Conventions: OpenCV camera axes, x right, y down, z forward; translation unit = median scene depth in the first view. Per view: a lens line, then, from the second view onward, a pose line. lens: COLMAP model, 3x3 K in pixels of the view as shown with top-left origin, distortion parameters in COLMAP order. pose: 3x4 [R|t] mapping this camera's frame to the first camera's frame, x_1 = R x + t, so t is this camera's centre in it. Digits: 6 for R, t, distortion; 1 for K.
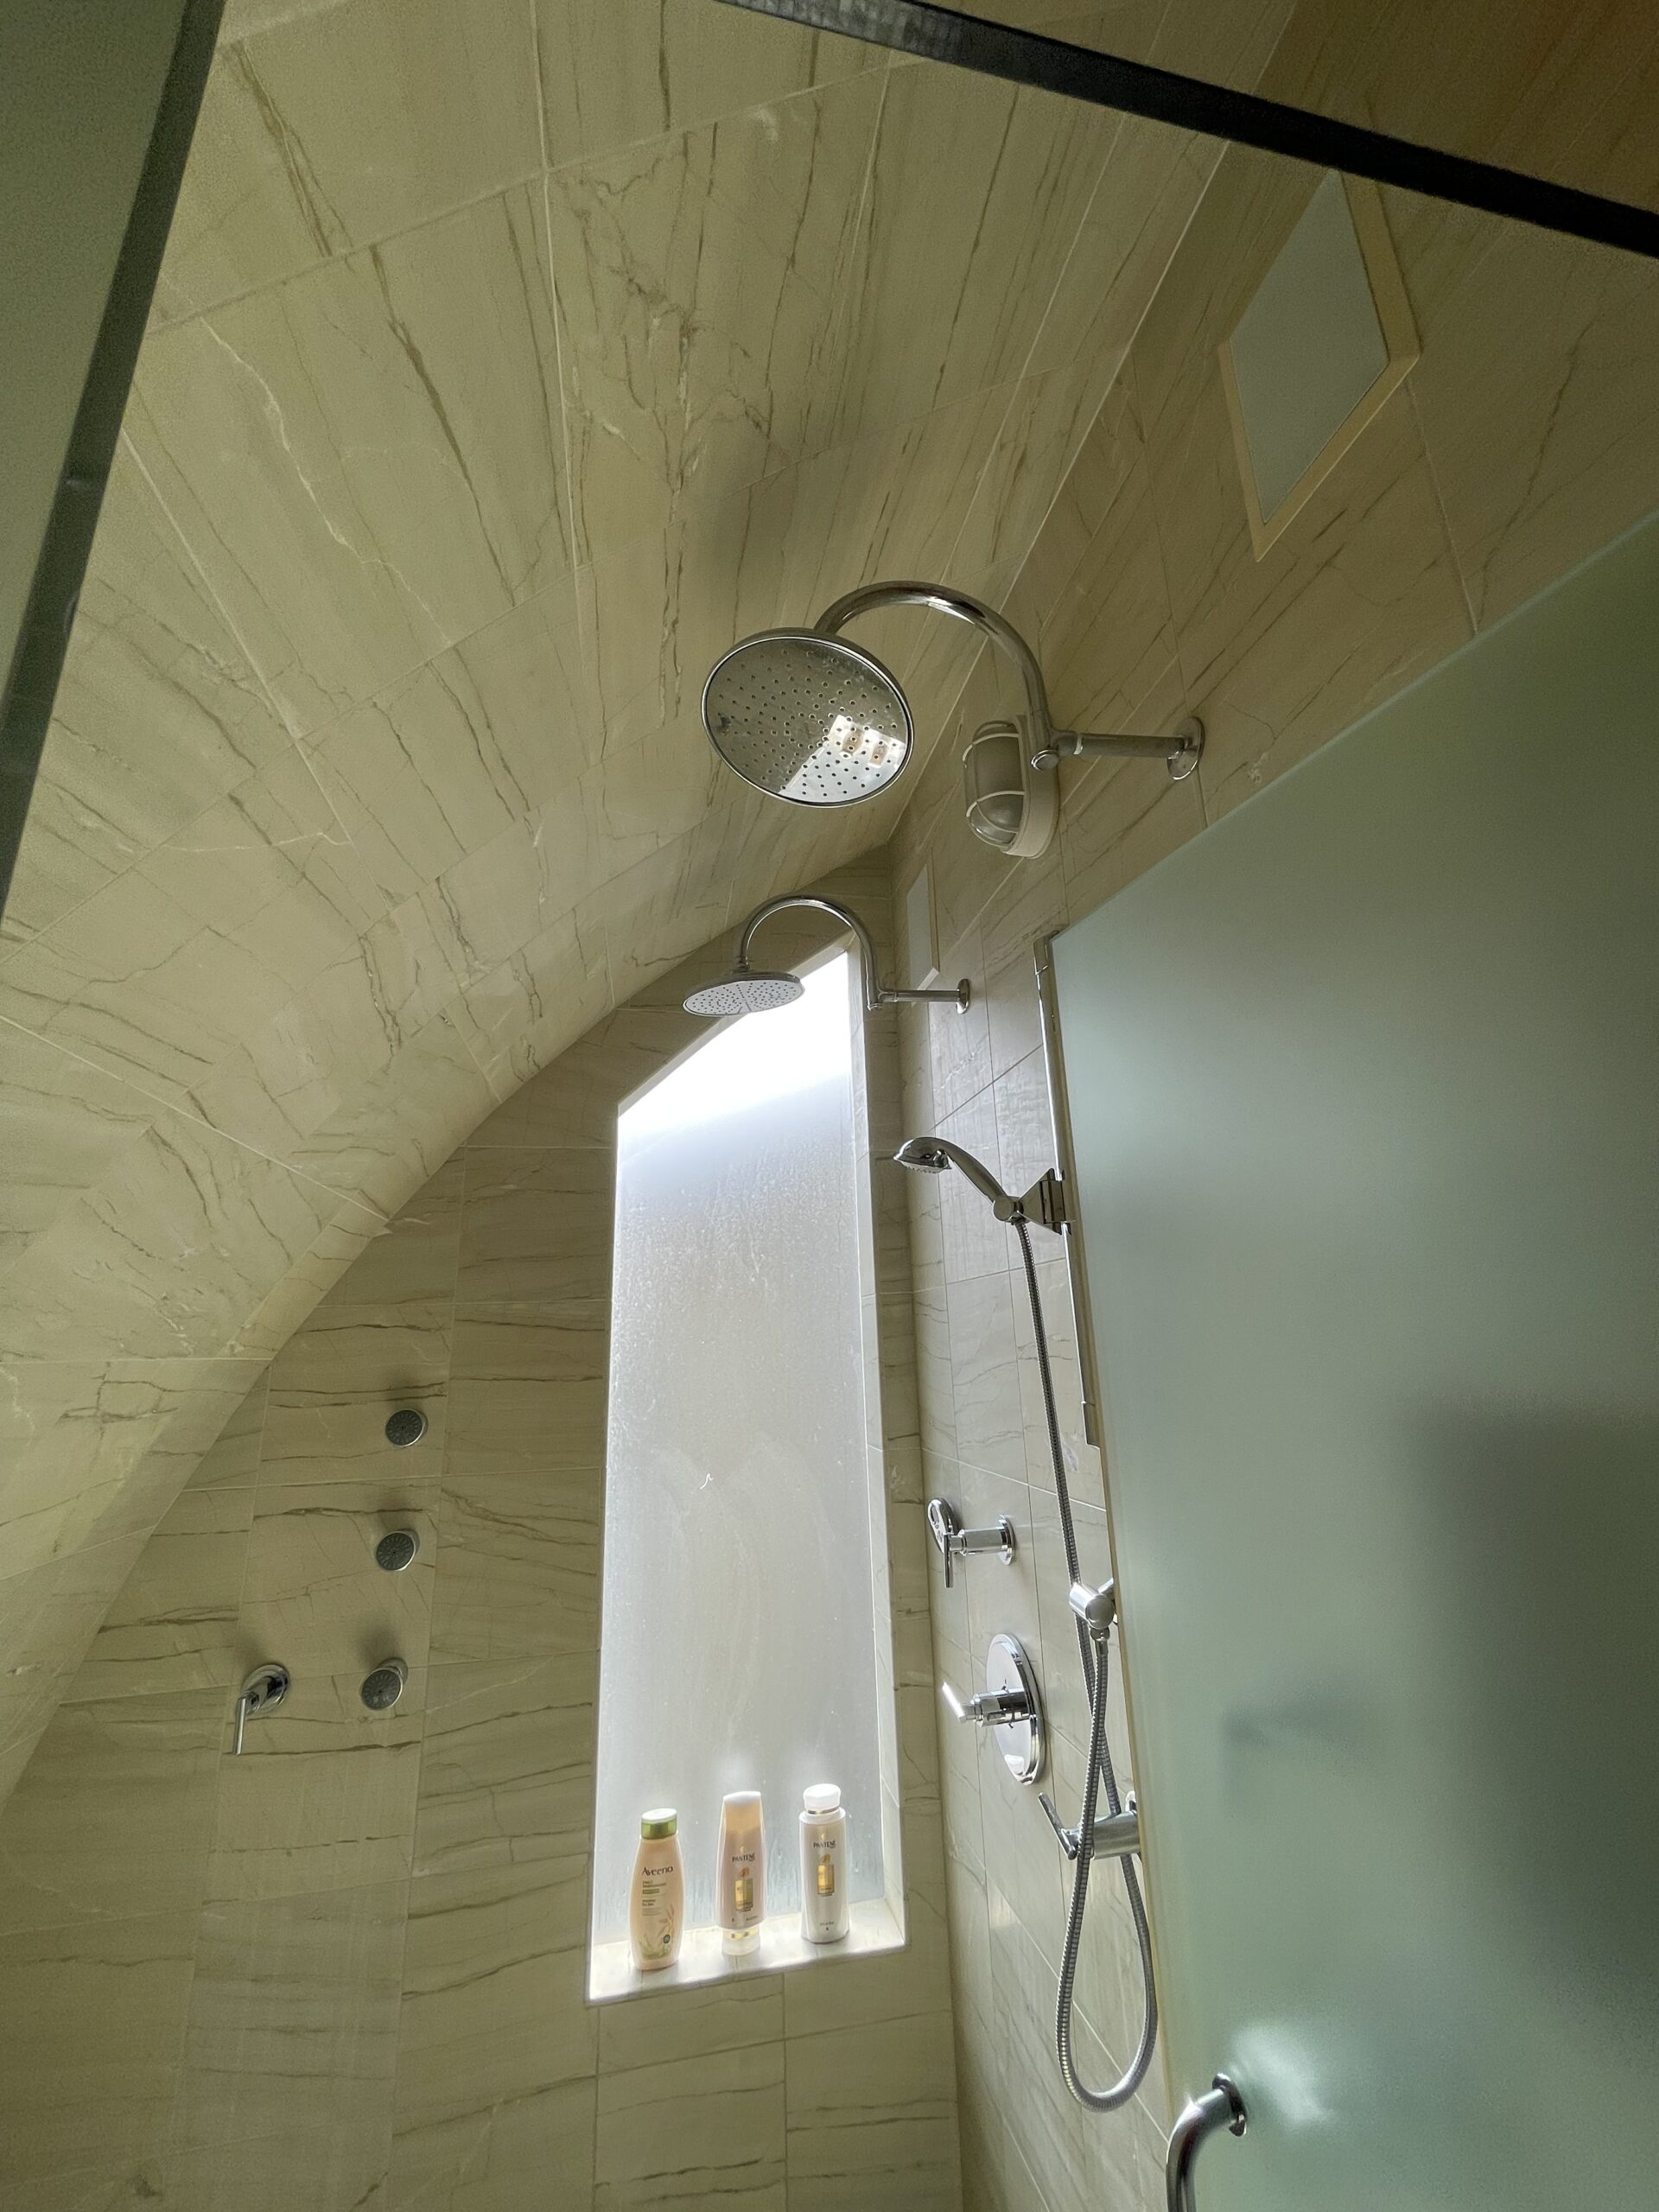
lens RADIAL K [[902.1, 0, 839.7], [0, 902.1, 1093.4], [0, 0, 1]] dist [-0.007256, 0.002068]
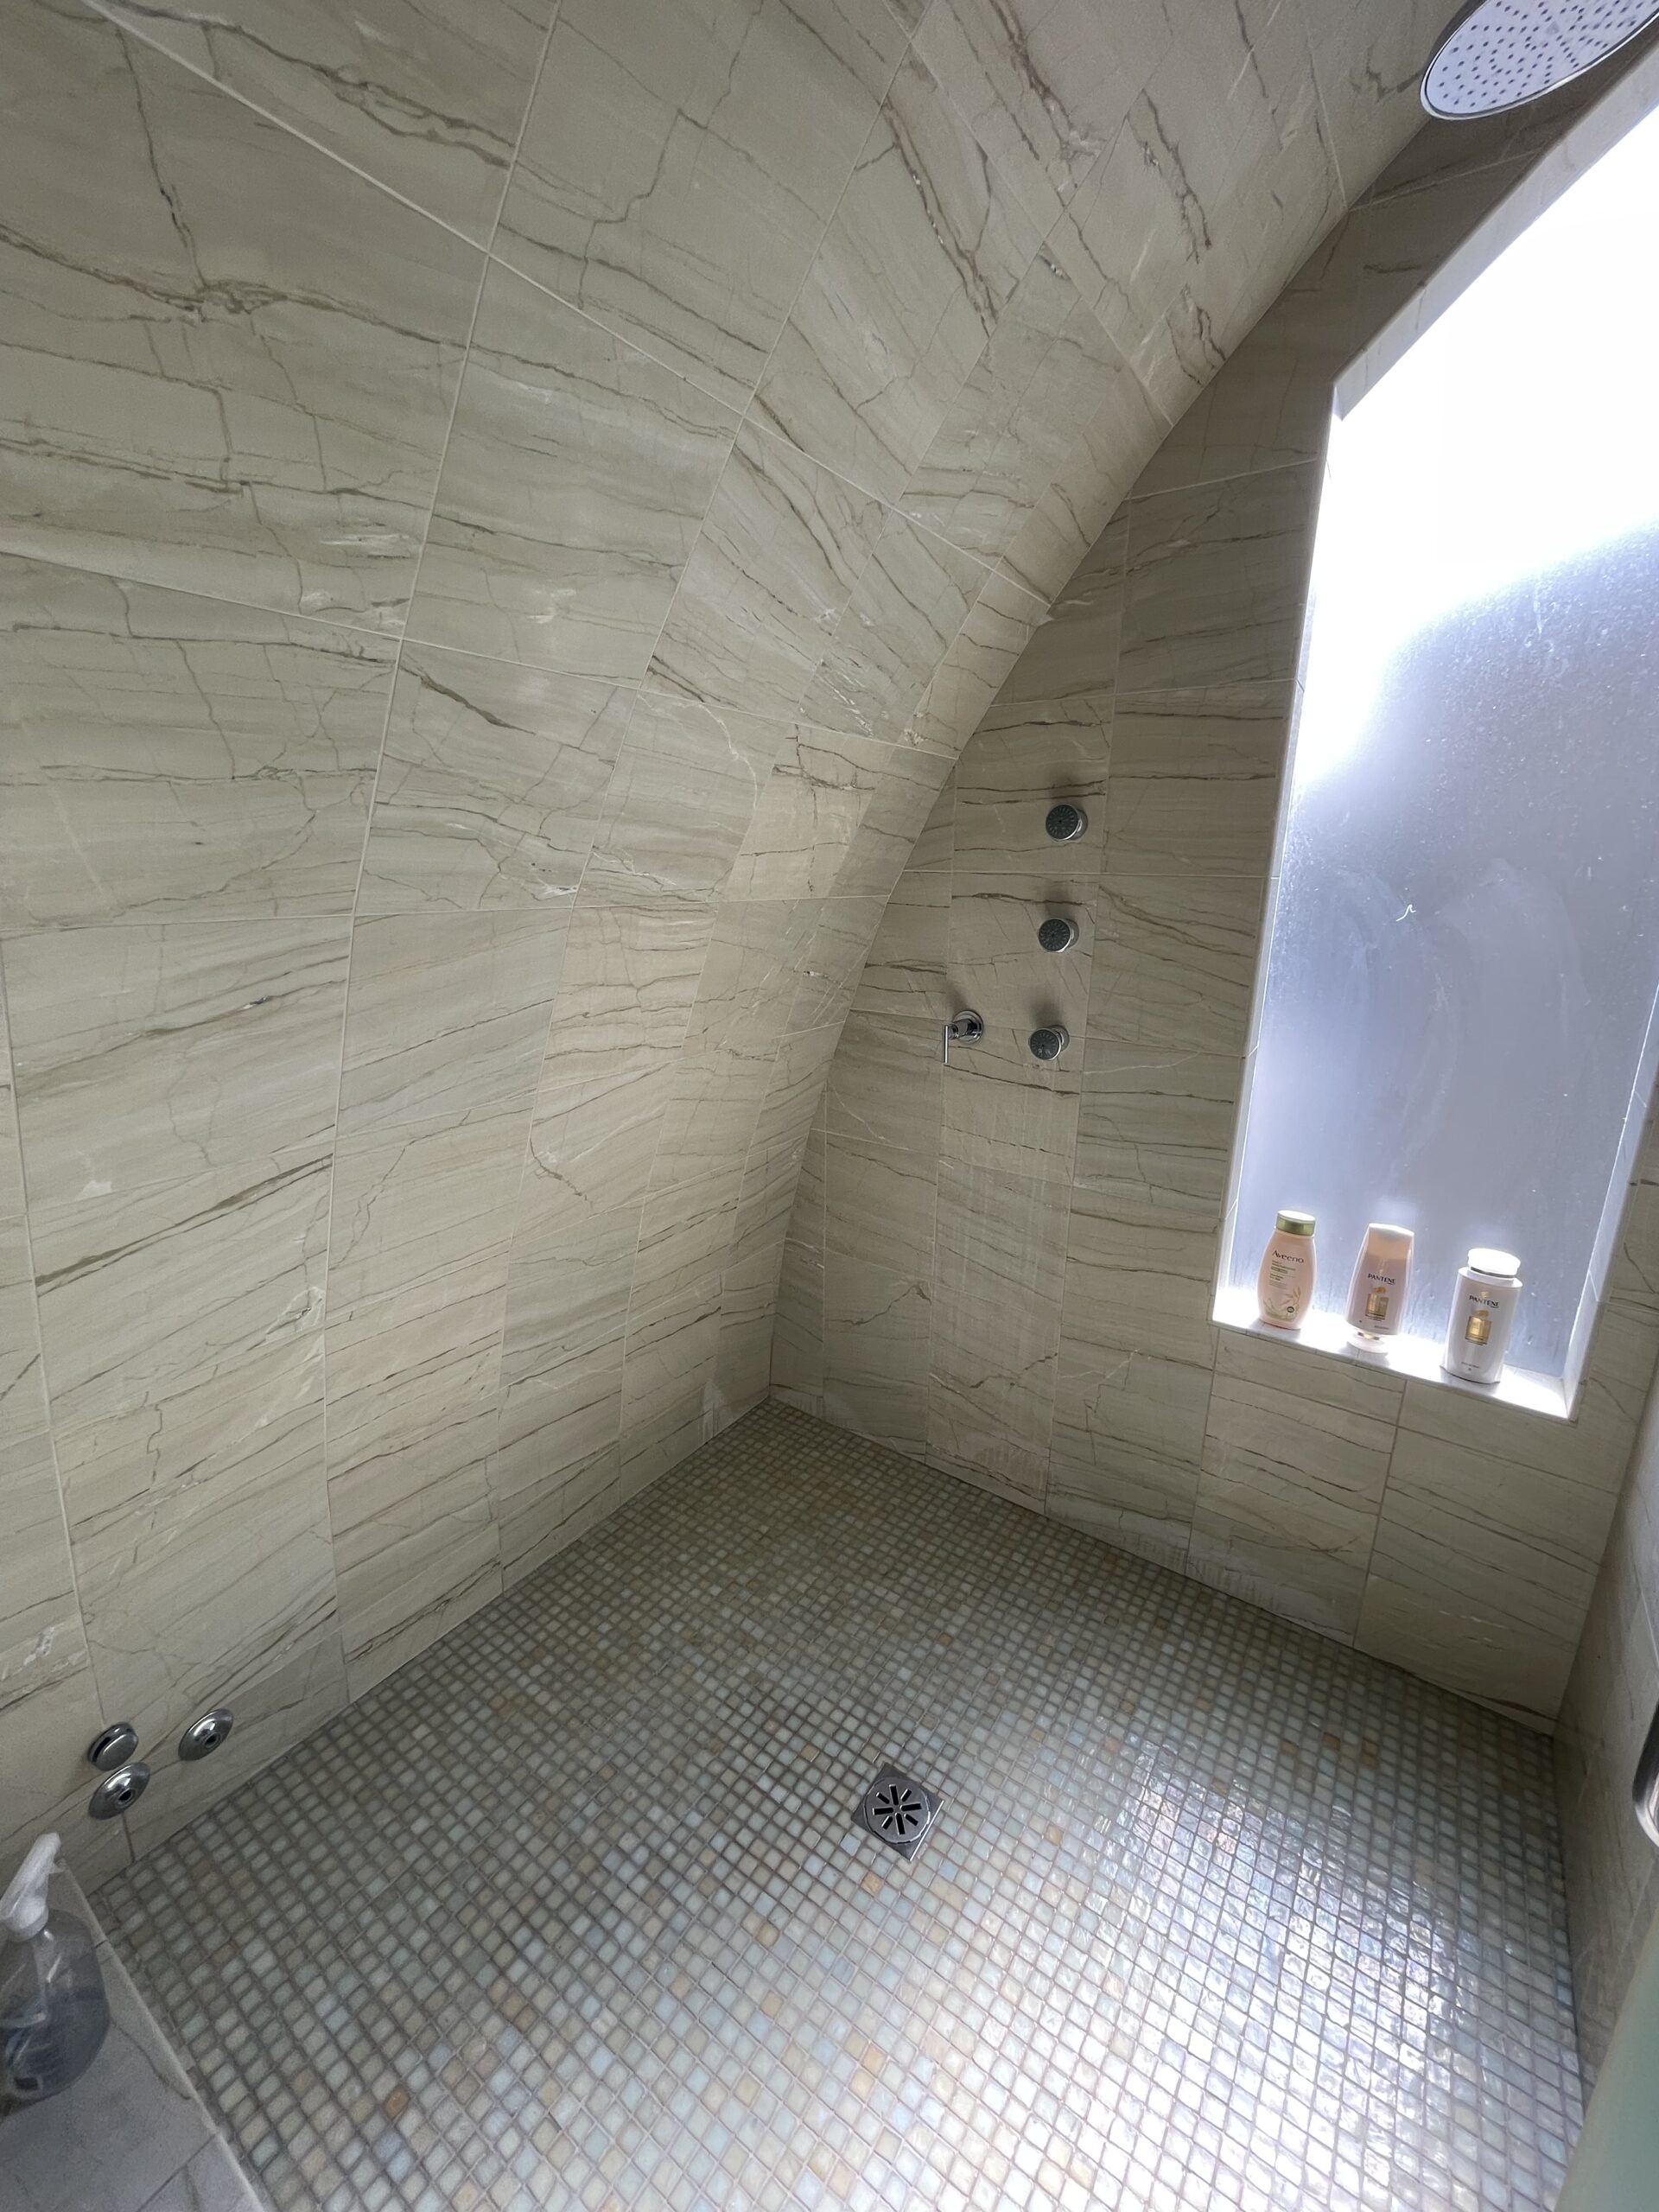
lens RADIAL K [[902.1, 0, 832.6], [0, 902.1, 1098.6], [0, 0, 1]] dist [-0.007256, 0.002068]
pose [[0.690684, 0.229989, -0.685610, 0.110305], [0.158463, 0.876904, 0.453794, 0.145359], [0.705581, -0.422072, 0.569219, 0.106981]]
